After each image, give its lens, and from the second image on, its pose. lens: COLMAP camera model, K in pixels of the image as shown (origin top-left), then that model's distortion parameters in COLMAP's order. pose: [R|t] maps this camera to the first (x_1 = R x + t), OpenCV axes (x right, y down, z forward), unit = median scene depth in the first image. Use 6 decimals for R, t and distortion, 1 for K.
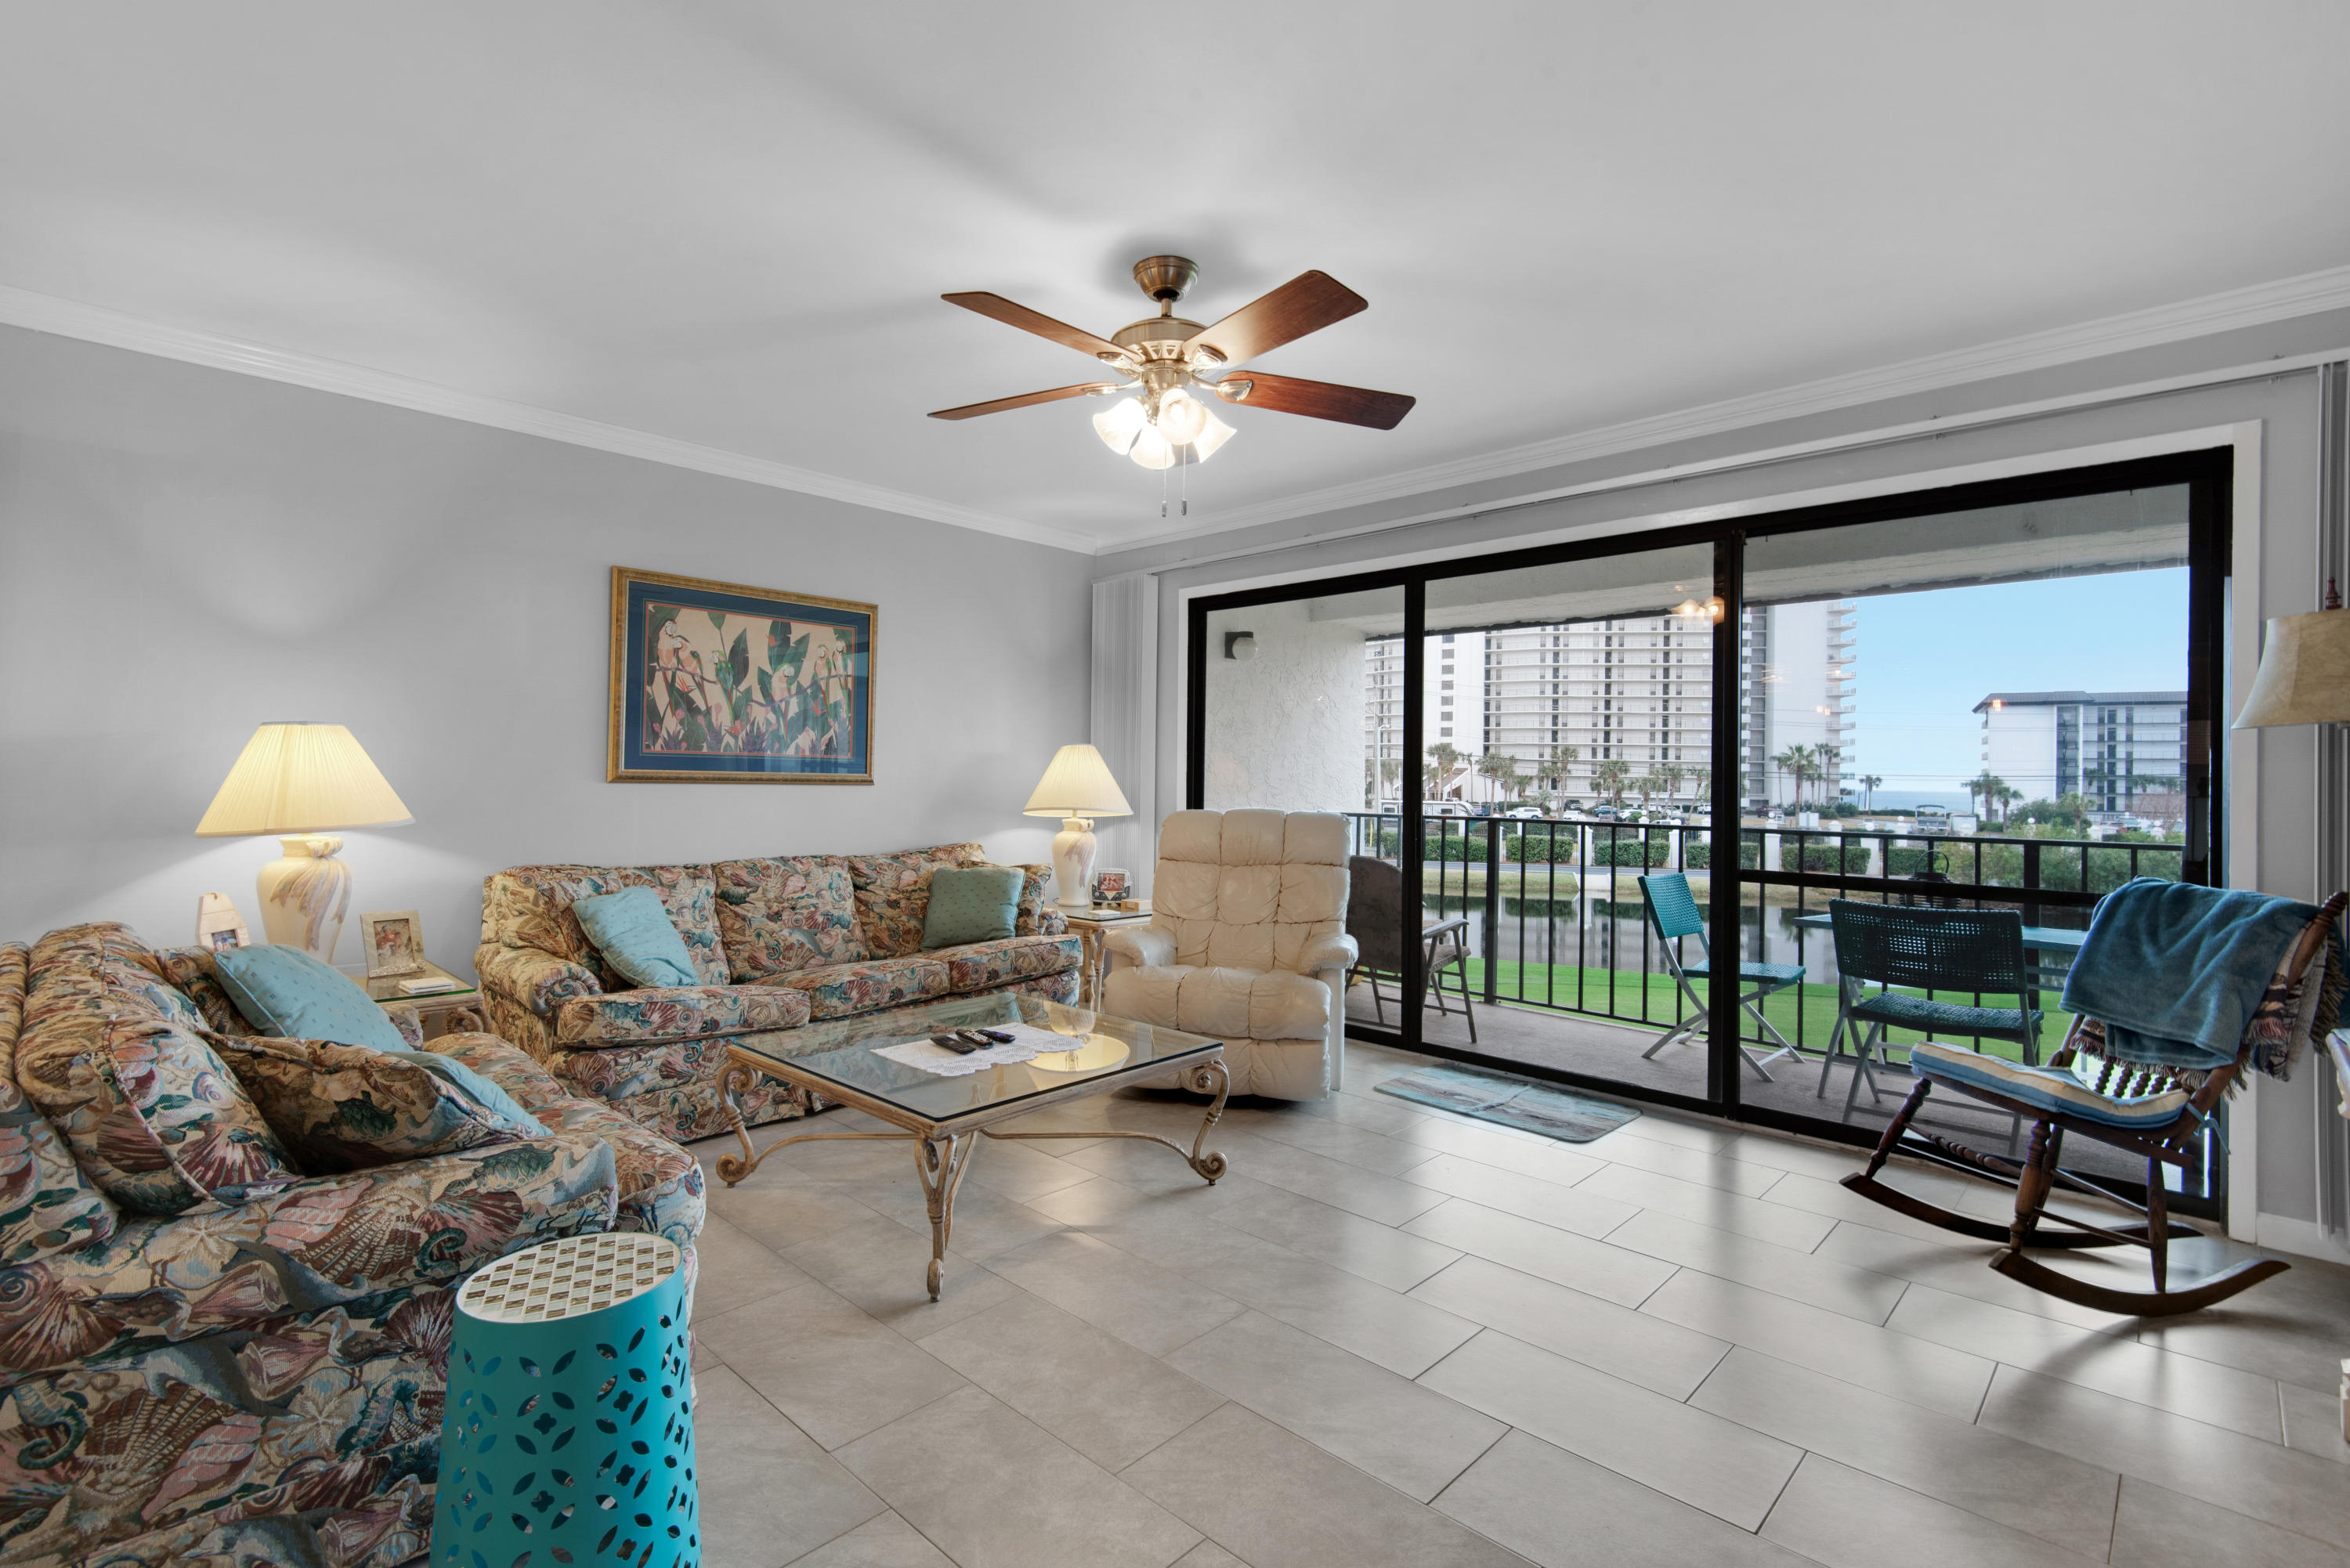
lens RADIAL K [[1061.4, 0, 1134.4], [0, 1061.4, 782.1], [0, 0, 1]] dist [0.017274, -0.006529]
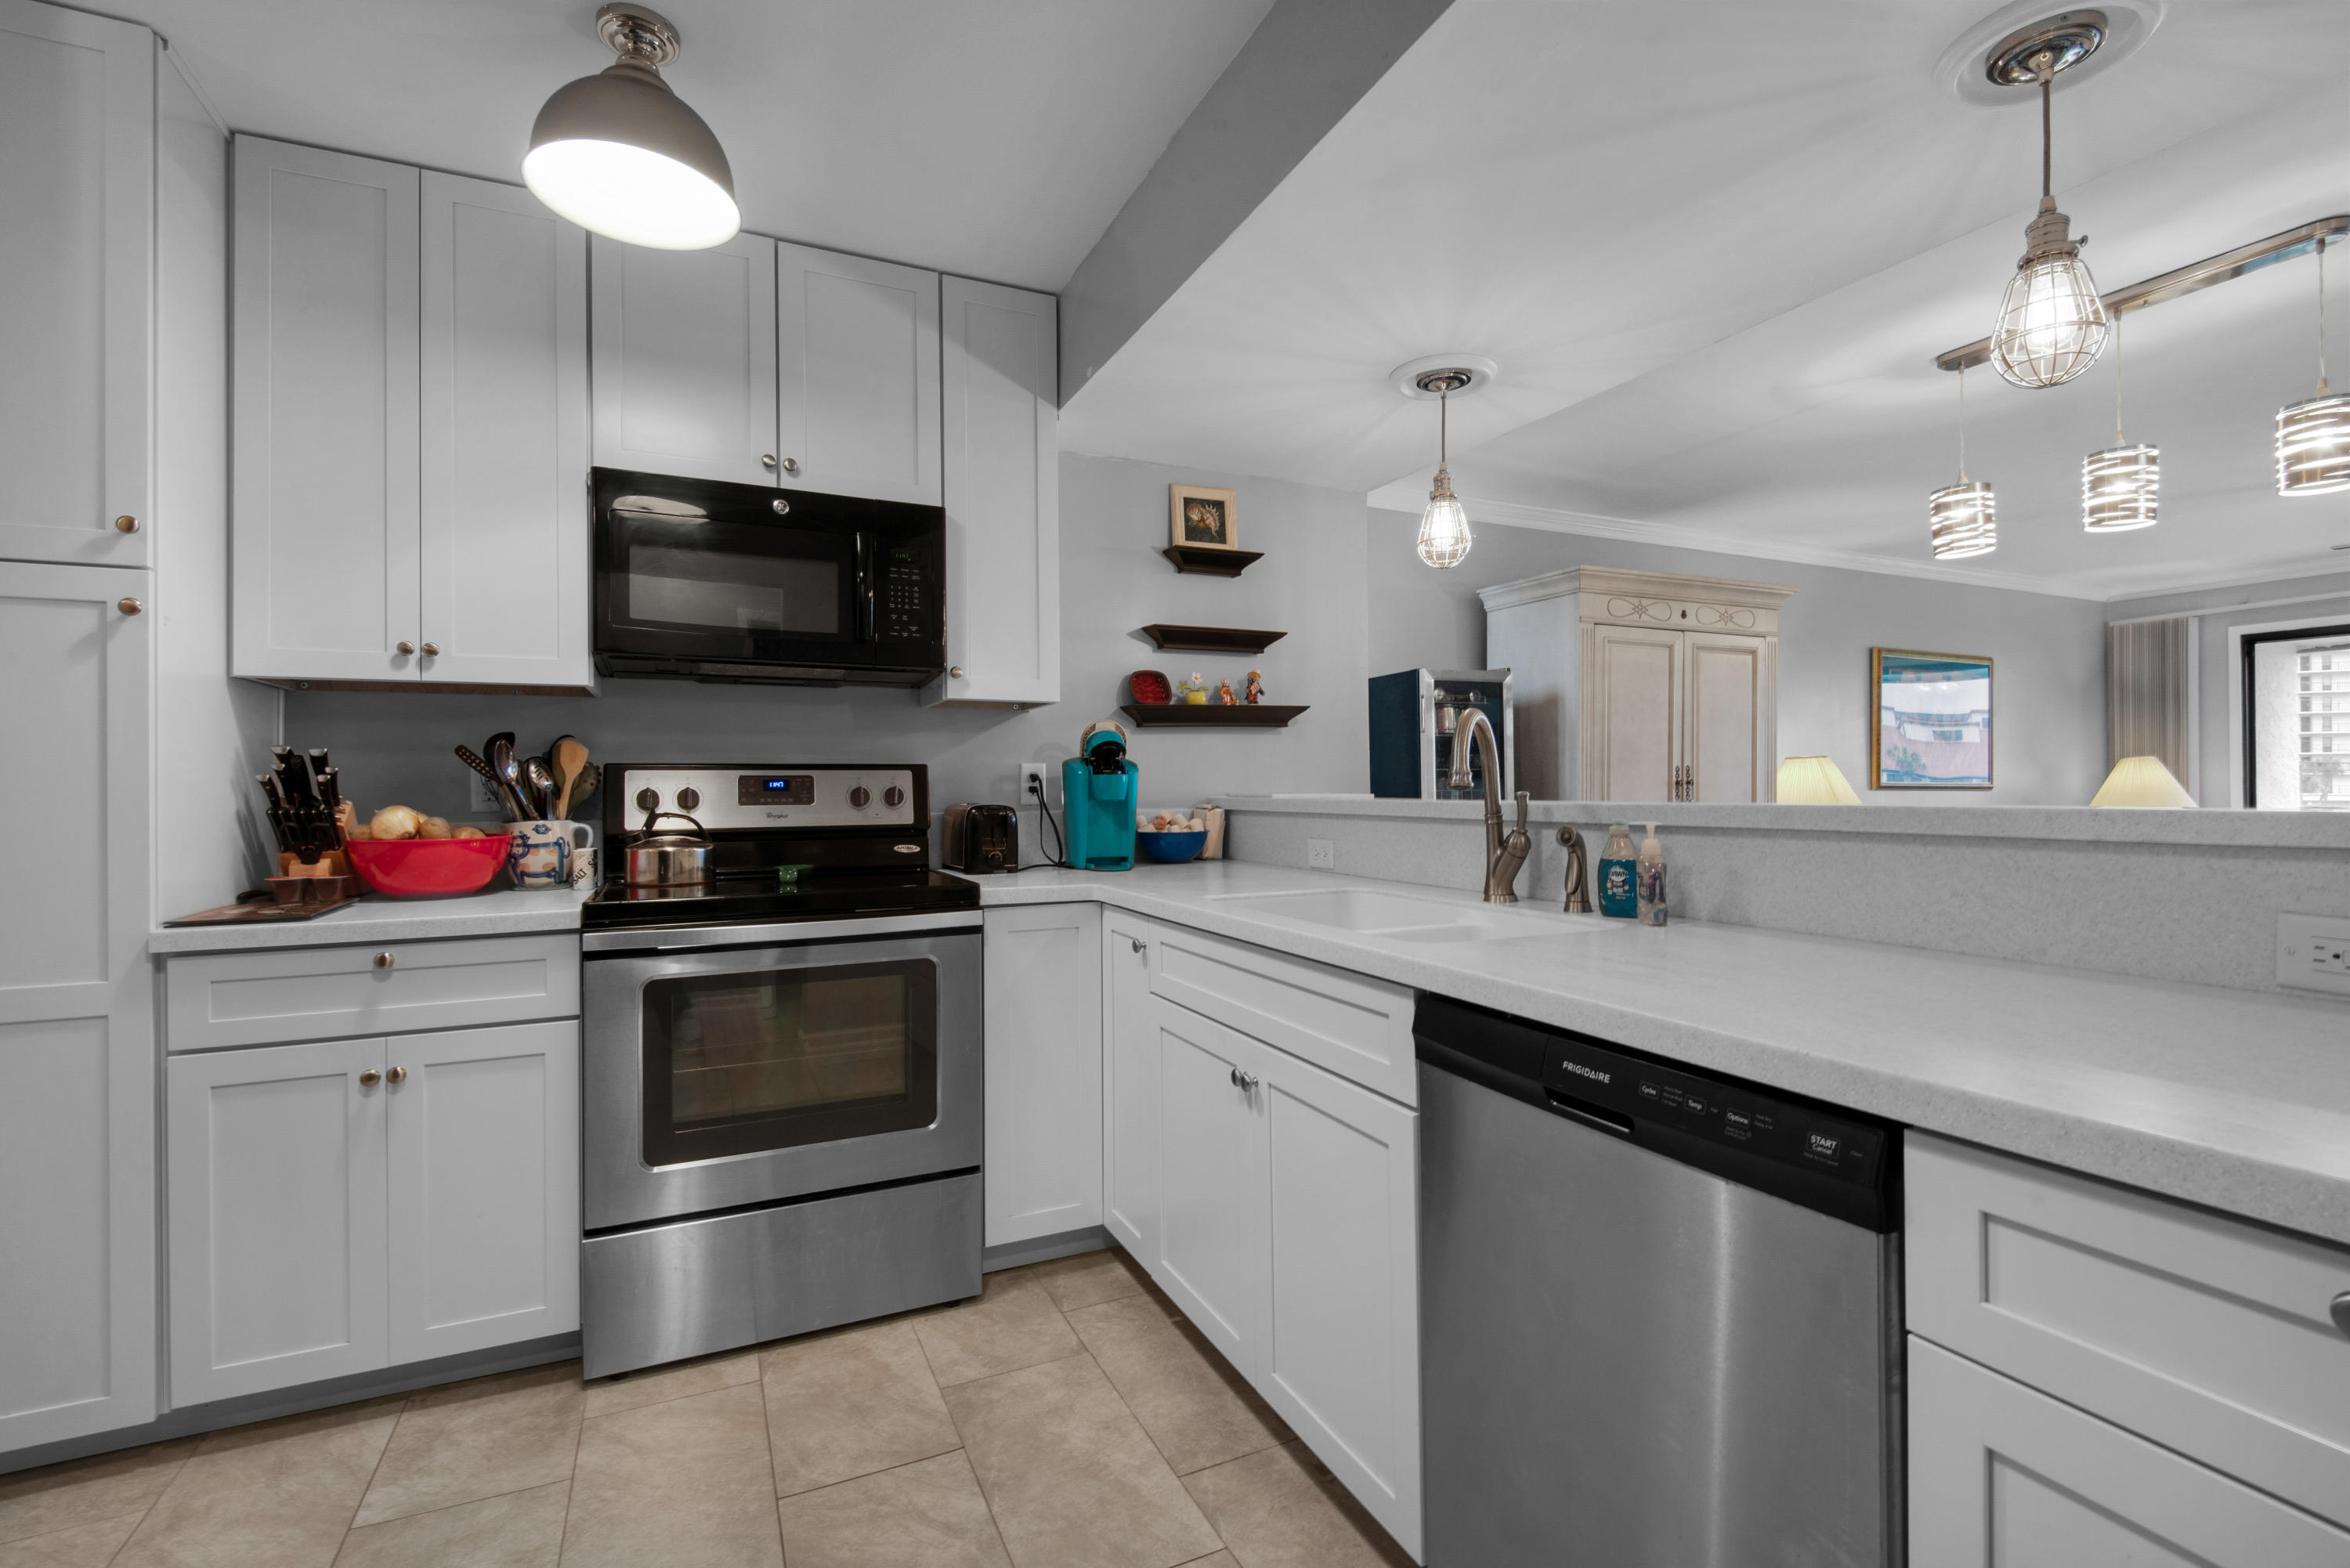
lens RADIAL K [[1061.4, 0, 1191.1], [0, 1061.4, 789.1], [0, 0, 1]] dist [0.017274, -0.006529]
pose [[0.939051, -0.017925, -0.343310, -0.988235], [0.016014, 0.999836, -0.008402, -0.003048], [0.343404, 0.002392, 0.939185, -0.831531]]
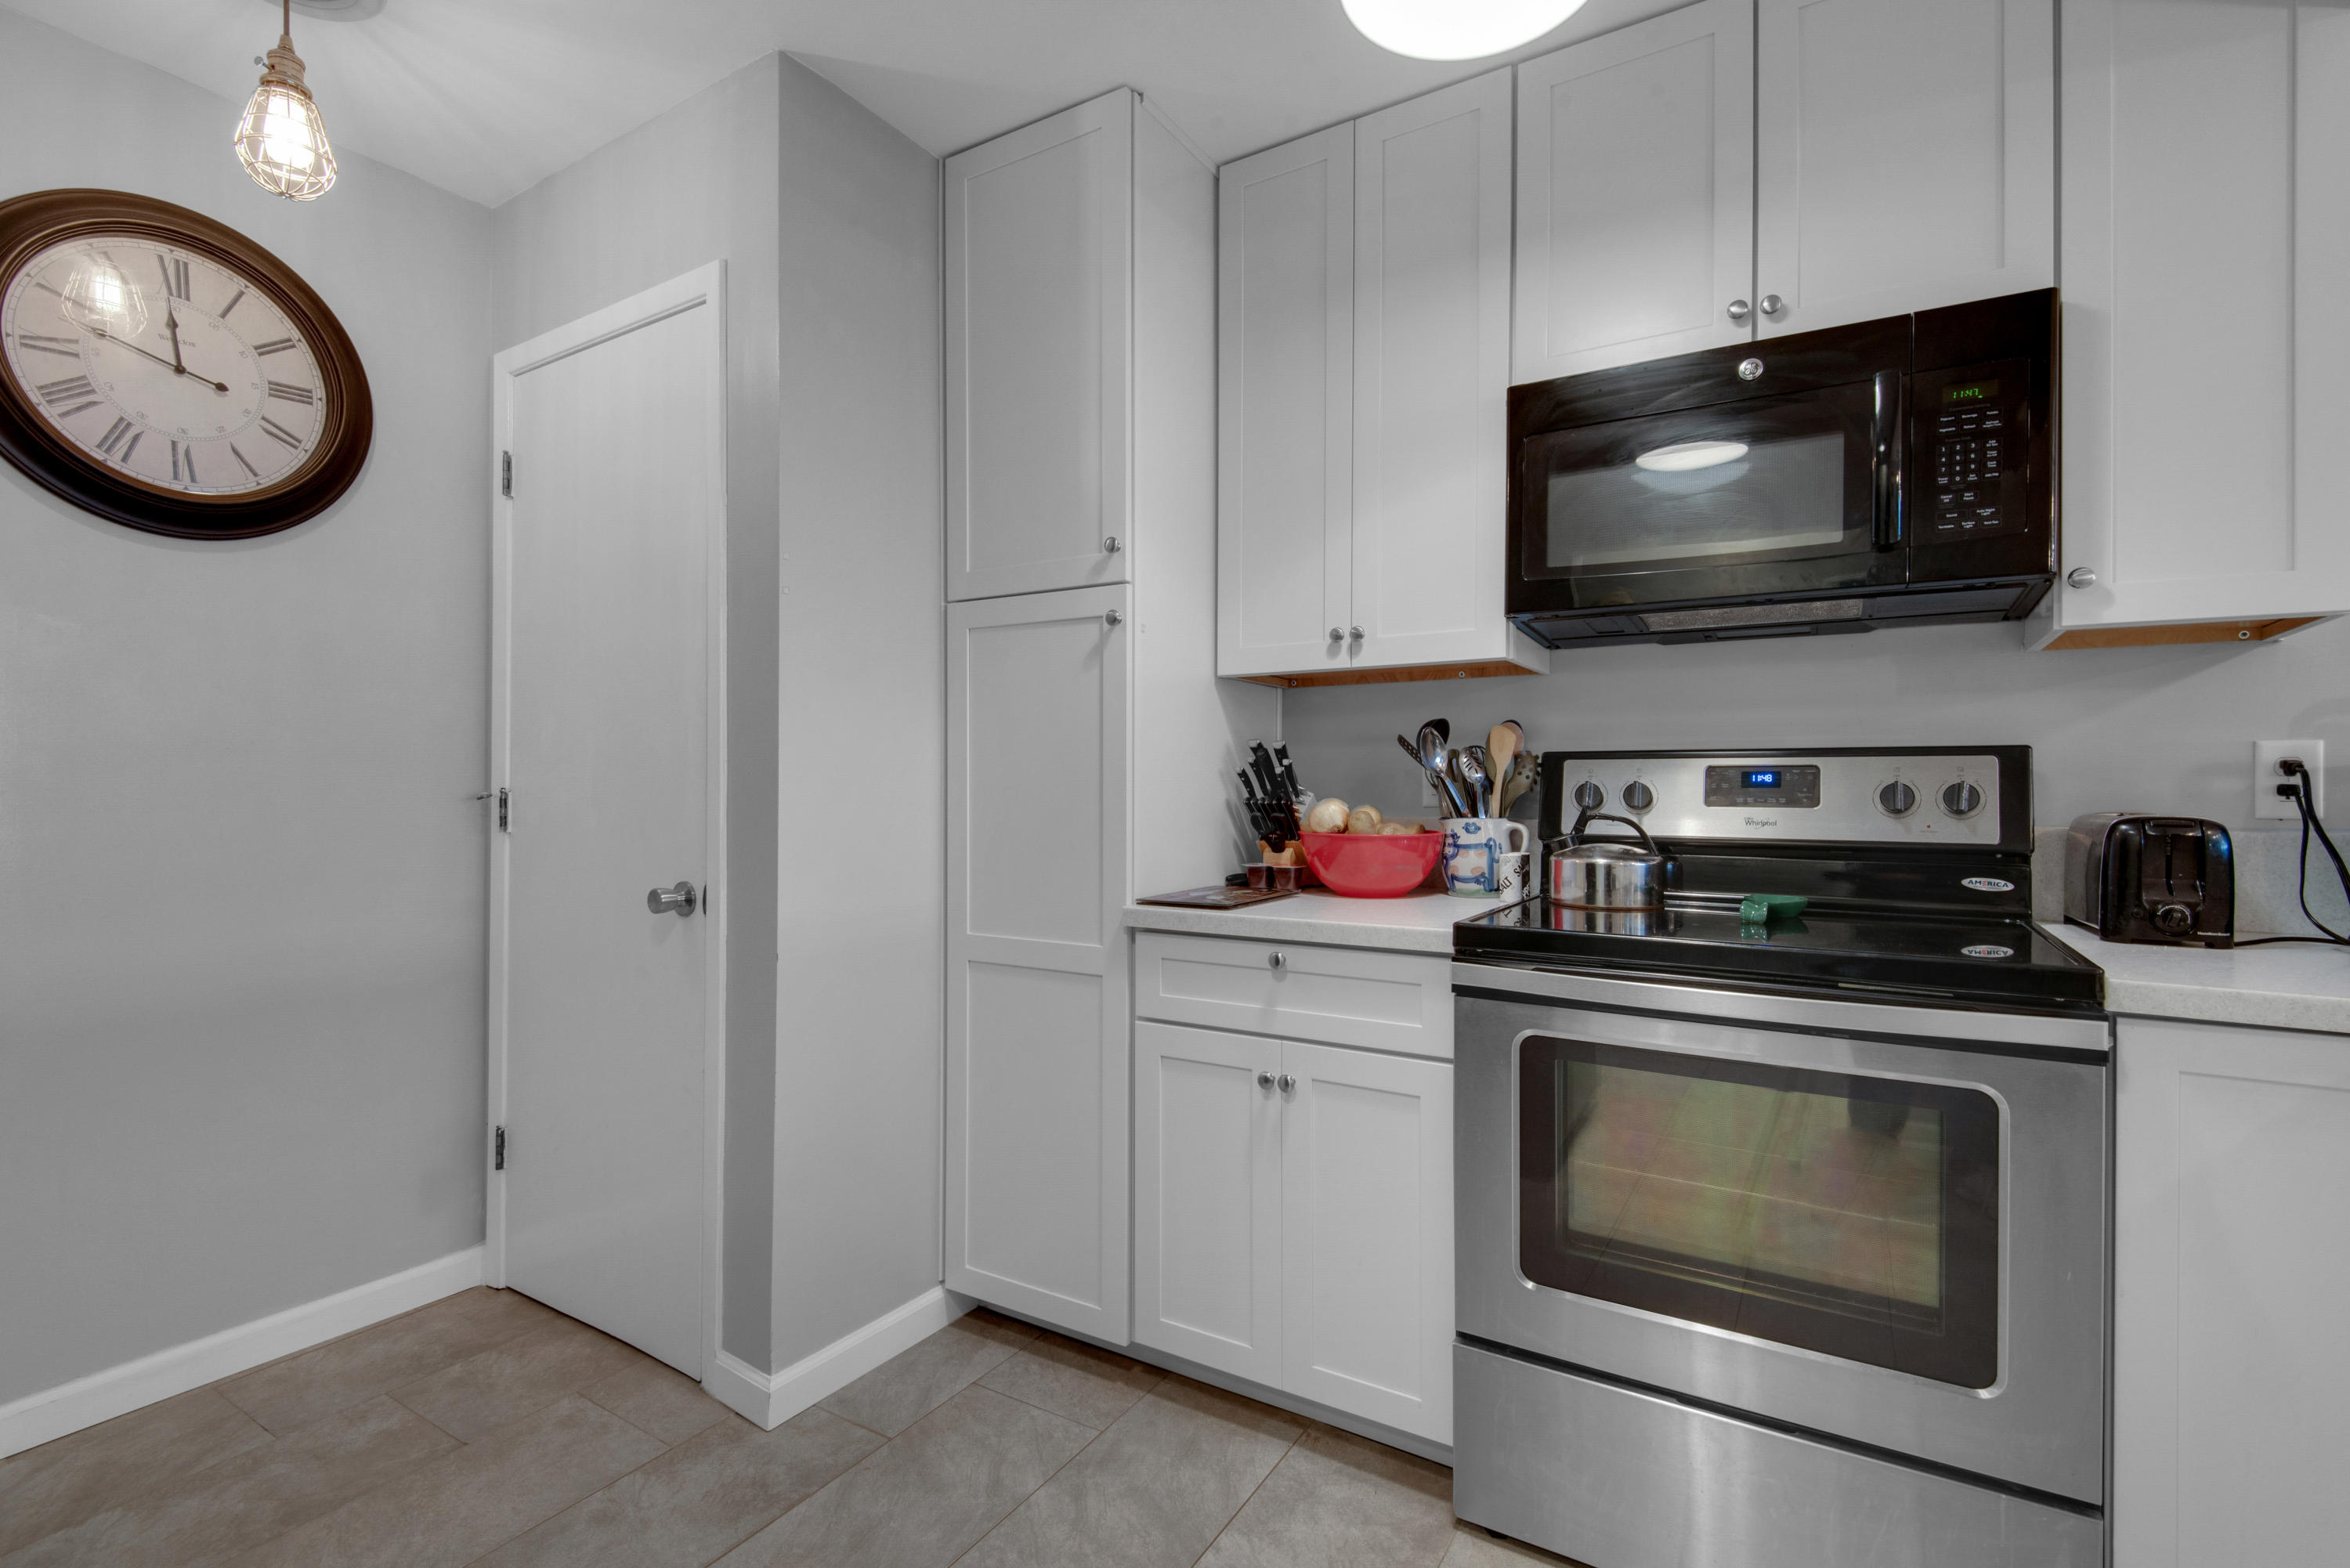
lens RADIAL K [[1061.4, 0, 1193.1], [0, 1061.4, 789.1], [0, 0, 1]] dist [0.017274, -0.006529]
pose [[0.229919, -0.008341, -0.973174, -1.072807], [-0.006921, 0.999924, -0.010205, -0.004445], [0.973185, 0.009081, 0.229844, -0.615980]]
